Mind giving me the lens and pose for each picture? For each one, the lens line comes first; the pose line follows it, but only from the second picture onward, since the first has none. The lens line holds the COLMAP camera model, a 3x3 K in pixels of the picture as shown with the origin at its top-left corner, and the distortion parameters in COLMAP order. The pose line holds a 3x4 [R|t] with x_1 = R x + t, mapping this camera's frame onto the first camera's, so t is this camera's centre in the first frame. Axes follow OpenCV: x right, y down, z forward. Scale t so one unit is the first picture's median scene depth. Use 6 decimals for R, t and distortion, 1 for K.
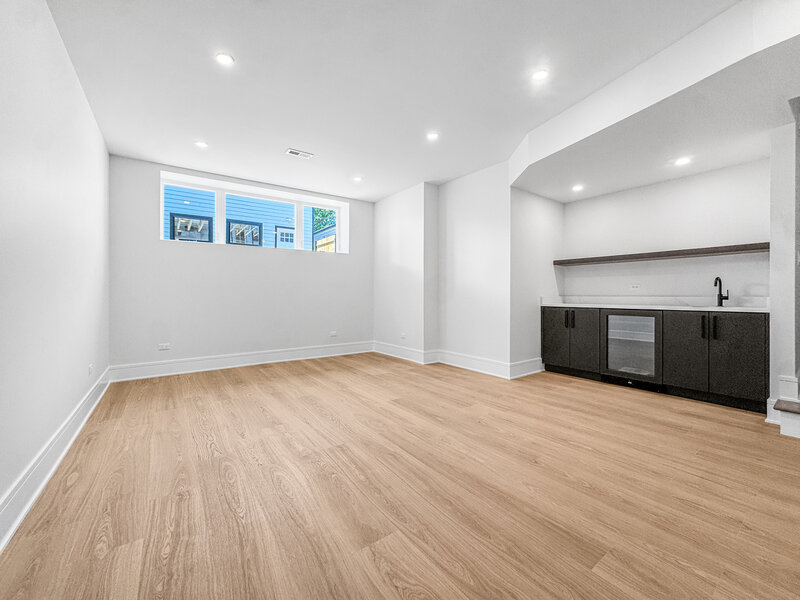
lens RADIAL K [[330.3, 0, 399.1], [0, 330.3, 297.2], [0, 0, 1]] dist [-0.032557, 0.014155]
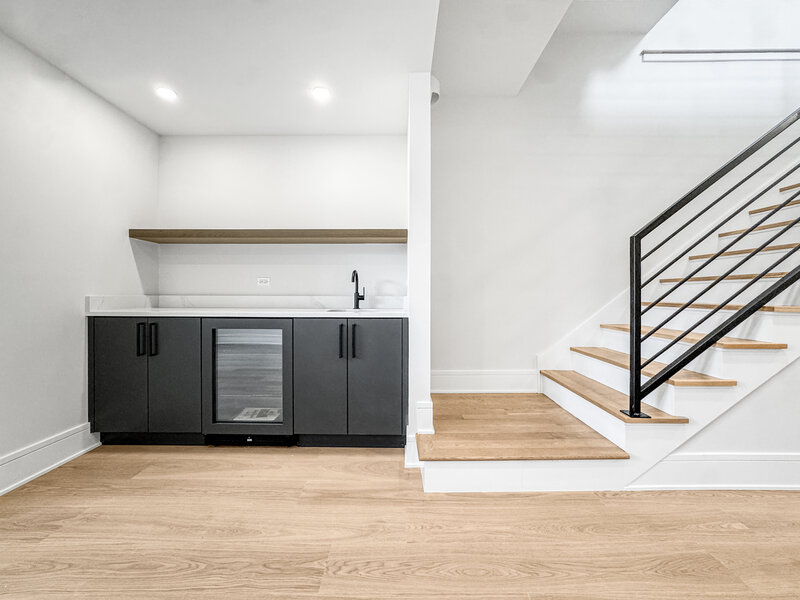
lens RADIAL K [[330.3, 0, 399.1], [0, 330.3, 297.2], [0, 0, 1]] dist [-0.032557, 0.014155]
pose [[0.589251, -0.006256, 0.807926, 0.418921], [-0.000473, 0.999967, 0.008087, -0.005681], [-0.807950, -0.005147, 0.589229, 0.459706]]
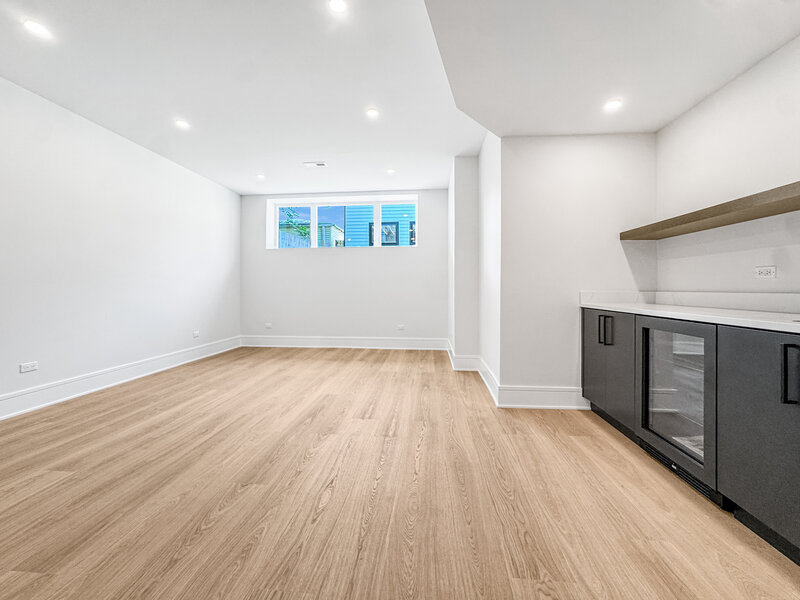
lens RADIAL K [[330.3, 0, 399.1], [0, 330.3, 297.2], [0, 0, 1]] dist [-0.032557, 0.014155]
pose [[0.749583, 0.017033, -0.661691, 0.777181], [-0.003804, 0.999763, 0.021427, -0.004982], [0.661899, -0.013544, 0.749471, 0.385504]]
